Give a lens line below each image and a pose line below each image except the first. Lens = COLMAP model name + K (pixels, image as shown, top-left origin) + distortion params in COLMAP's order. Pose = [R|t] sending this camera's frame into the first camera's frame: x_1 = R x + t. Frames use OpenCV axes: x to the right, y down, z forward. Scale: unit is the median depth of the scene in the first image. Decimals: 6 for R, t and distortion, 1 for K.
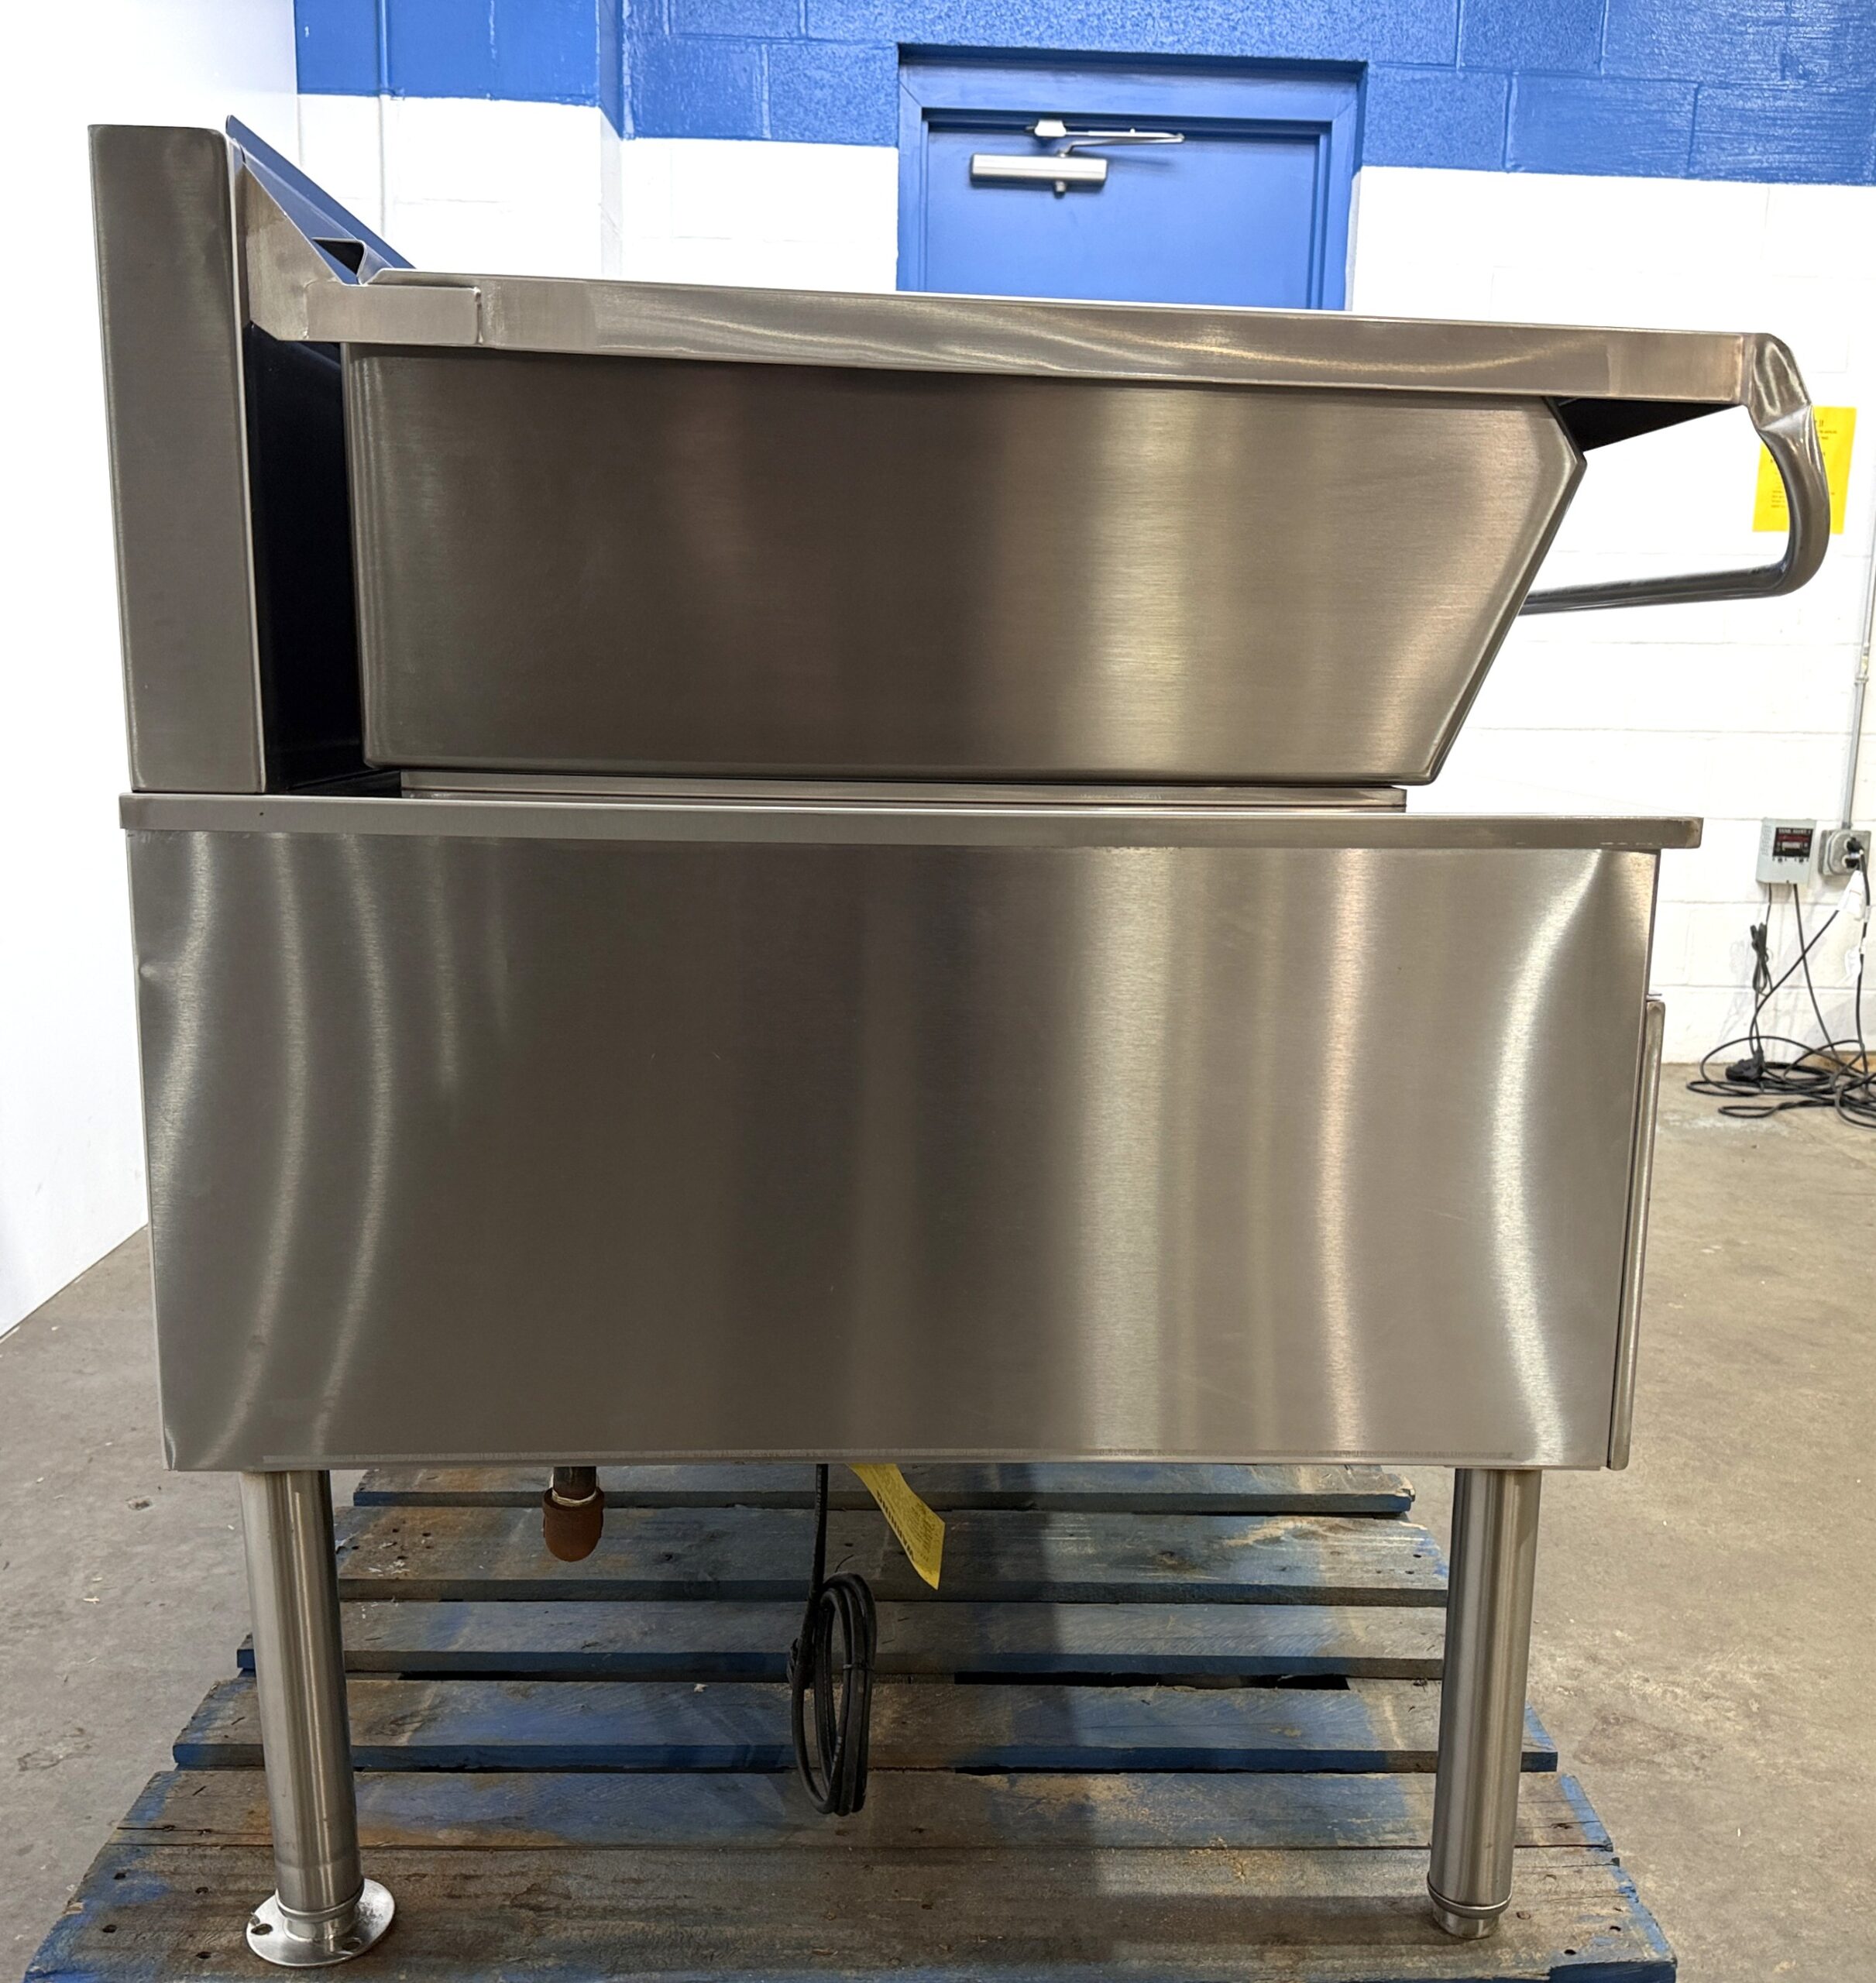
lens RADIAL K [[1995.4, 0, 1052.3], [0, 1995.4, 775.2], [0, 0, 1]] dist [0.003746, 0.000000]
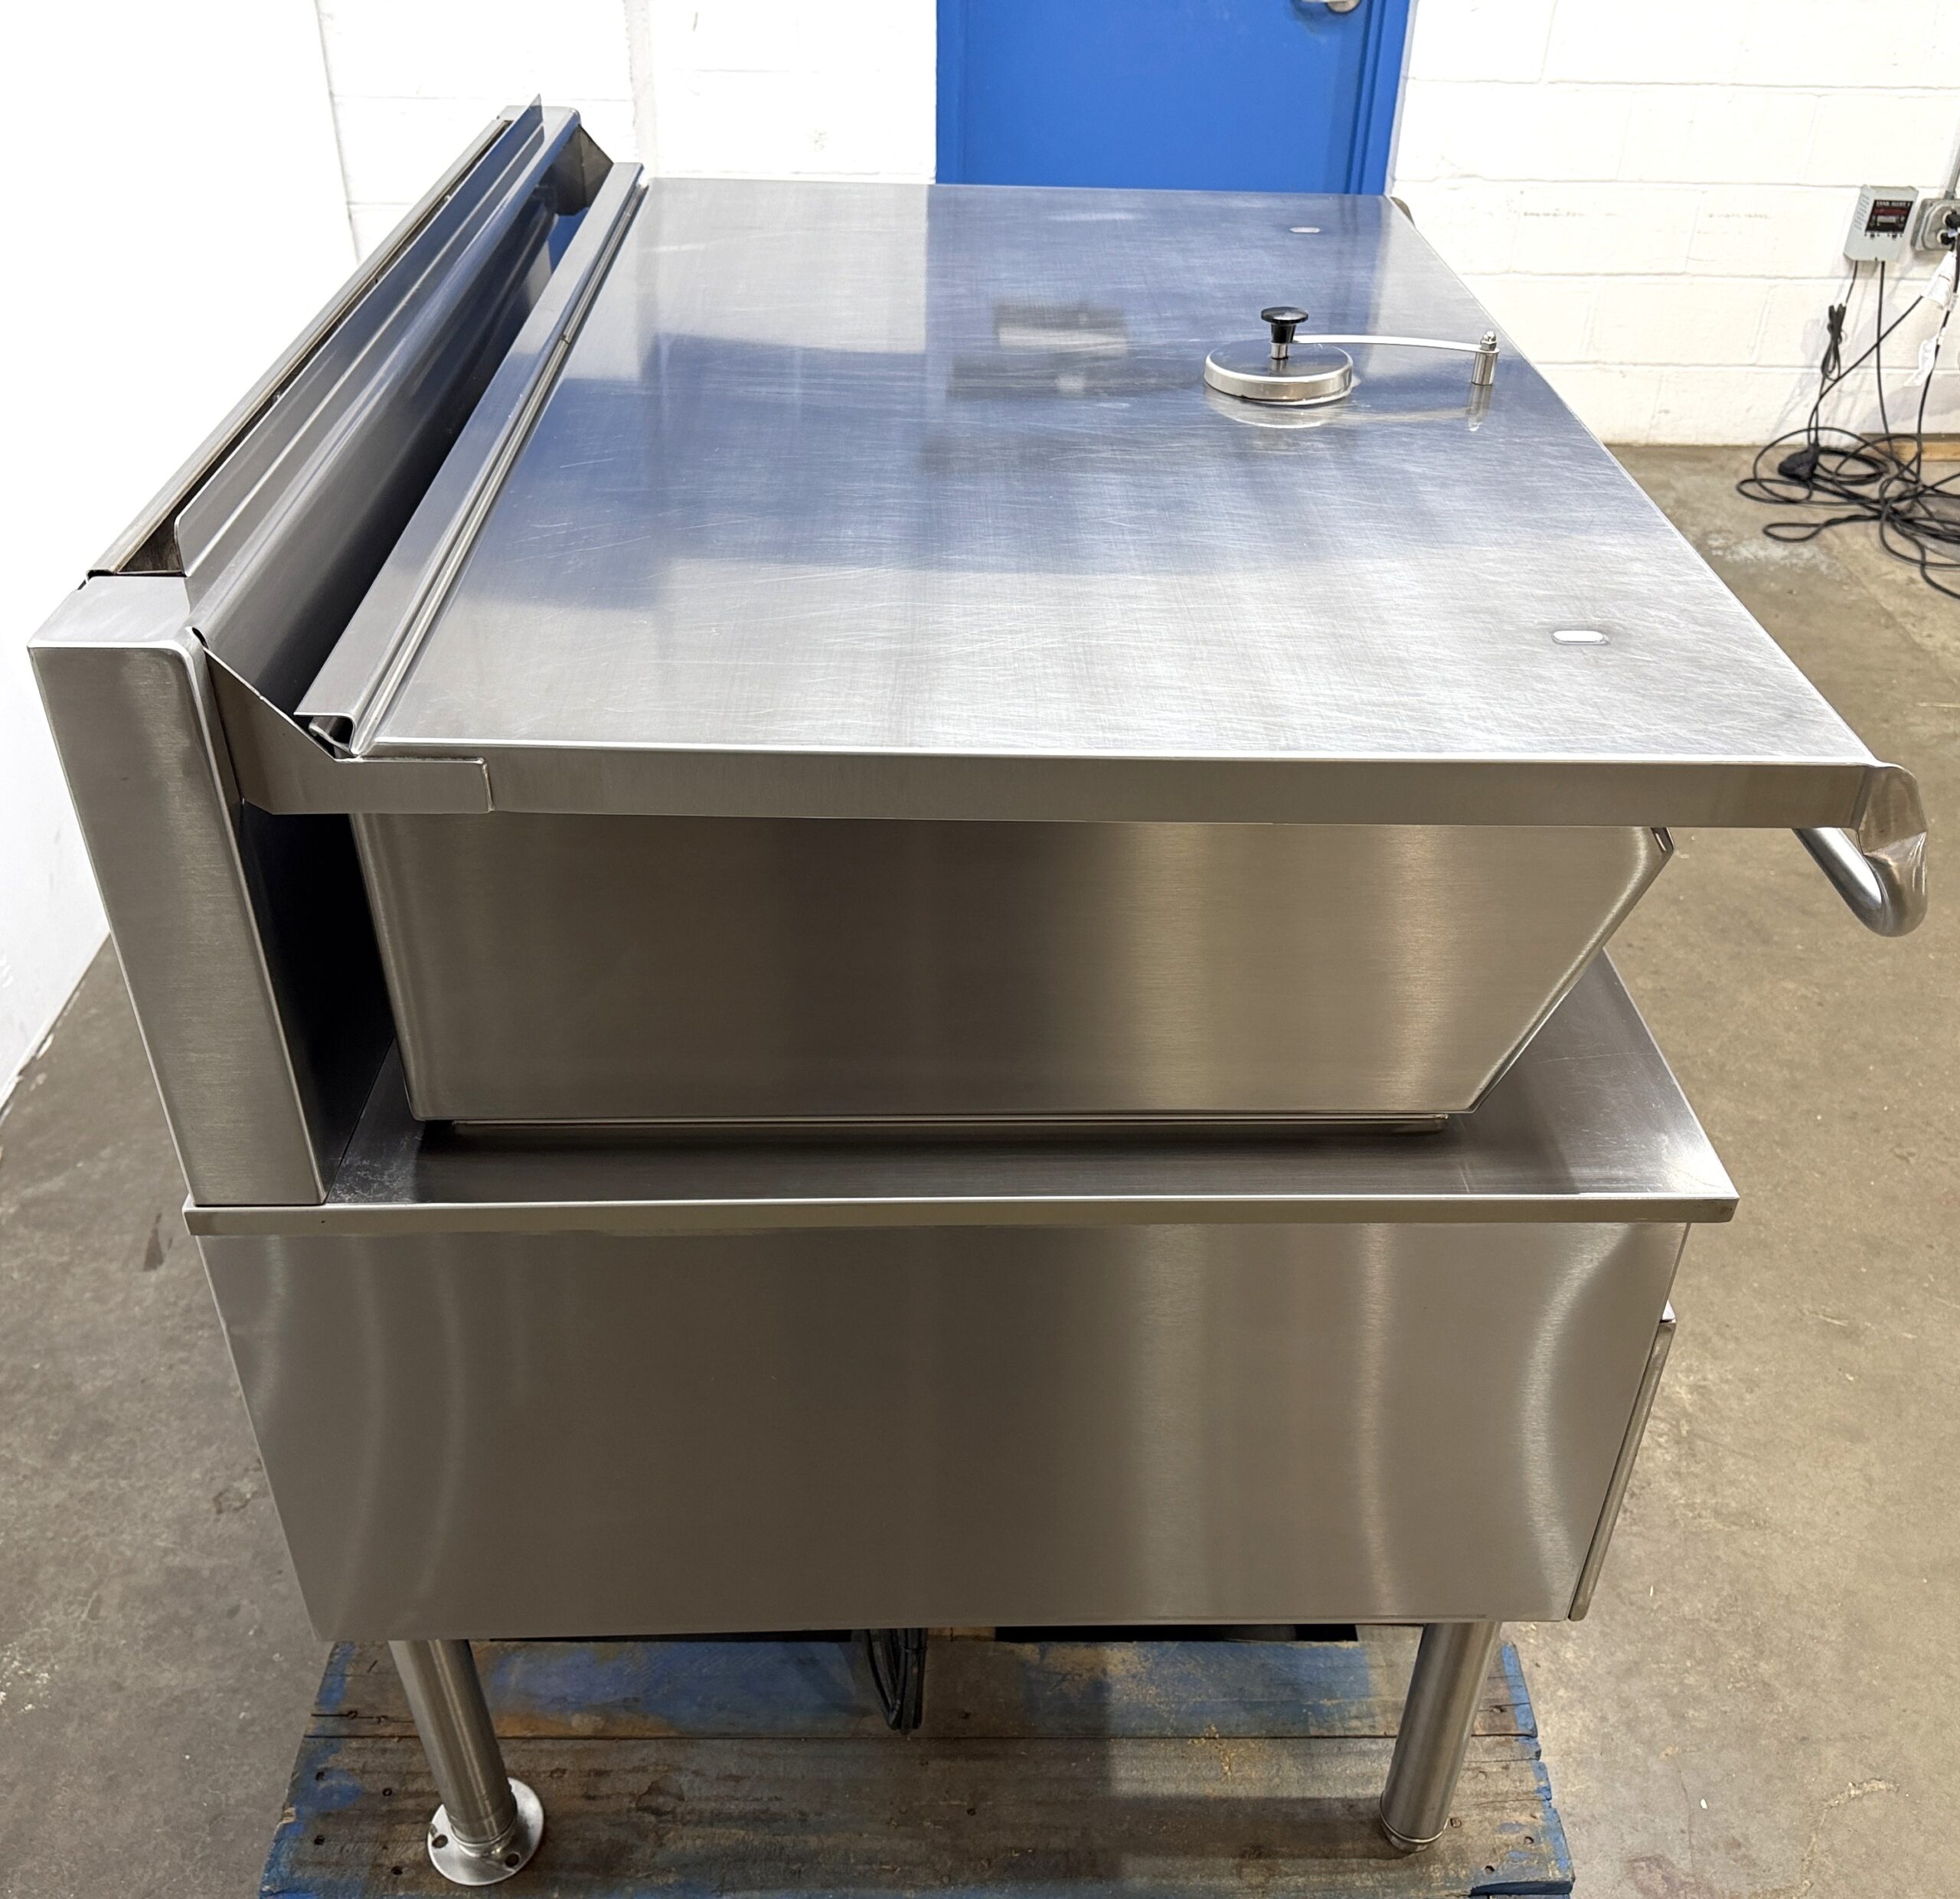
lens RADIAL K [[1990.2, 0, 1055.8], [0, 1990.2, 703.0], [0, 0, 1]] dist [0.001733, 0.000000]
pose [[0.999567, 0.024279, -0.016609, -0.006630], [-0.015389, 0.912792, 0.408135, -0.536108], [0.025069, -0.407703, 0.912770, 0.149528]]
